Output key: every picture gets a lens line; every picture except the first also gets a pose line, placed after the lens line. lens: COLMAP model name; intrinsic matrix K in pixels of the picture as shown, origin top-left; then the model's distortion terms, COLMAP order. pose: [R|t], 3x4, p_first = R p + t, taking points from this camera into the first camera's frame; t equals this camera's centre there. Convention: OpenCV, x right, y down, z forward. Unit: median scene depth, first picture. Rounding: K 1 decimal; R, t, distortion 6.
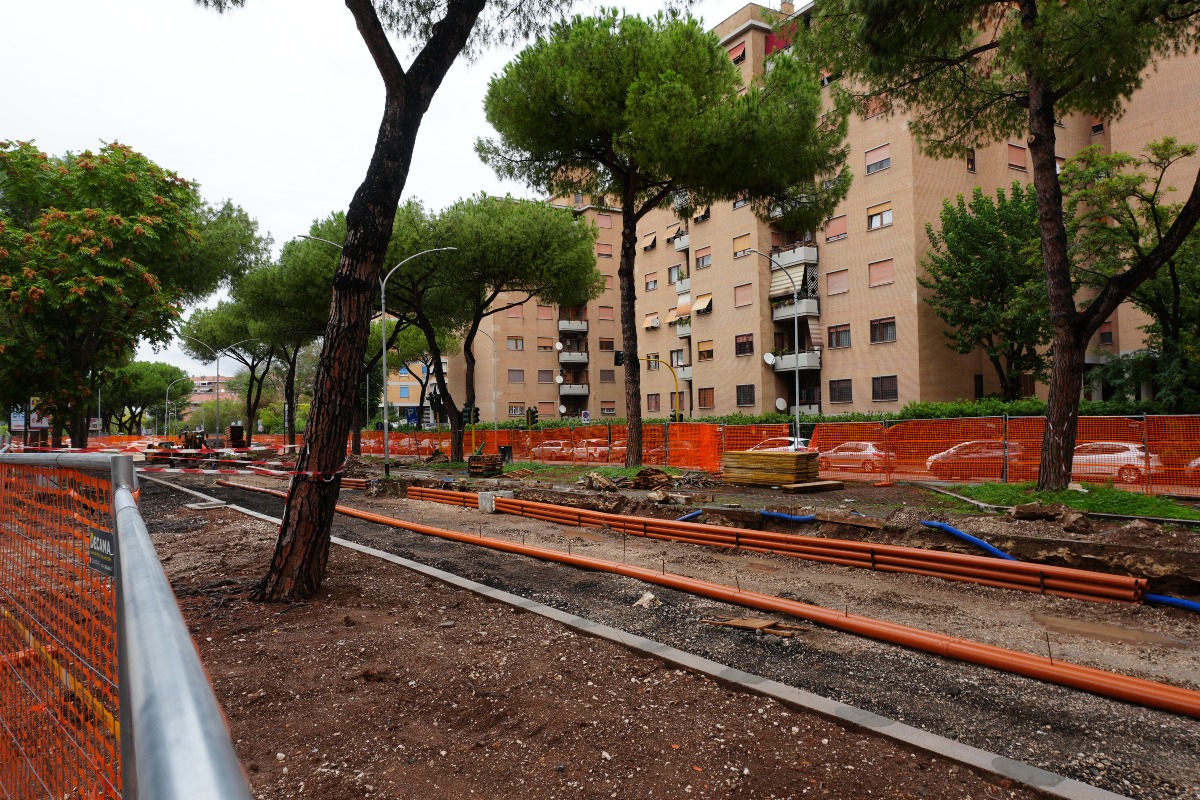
lens RADIAL K [[827.2, 0, 600.0], [0, 827.2, 400.0], [0, 0, 1]] dist [0.007000, 0.000543]
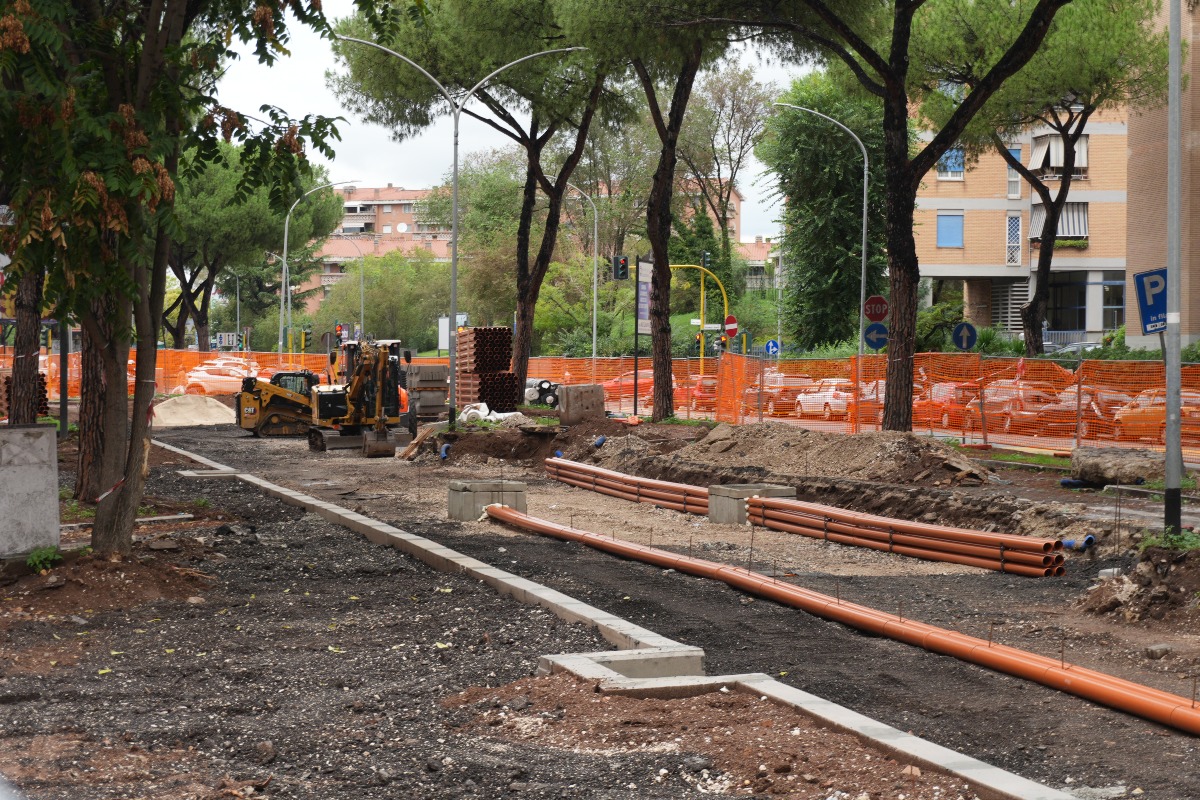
lens RADIAL K [[2485.1, 0, 600.0], [0, 2485.1, 400.0], [0, 0, 1]] dist [0.029940, -0.218567]
pose [[0.942152, 0.027661, -0.334042, -0.103844], [-0.009180, 0.998345, 0.056779, 0.005571], [0.335060, -0.050428, 0.940846, 0.141364]]
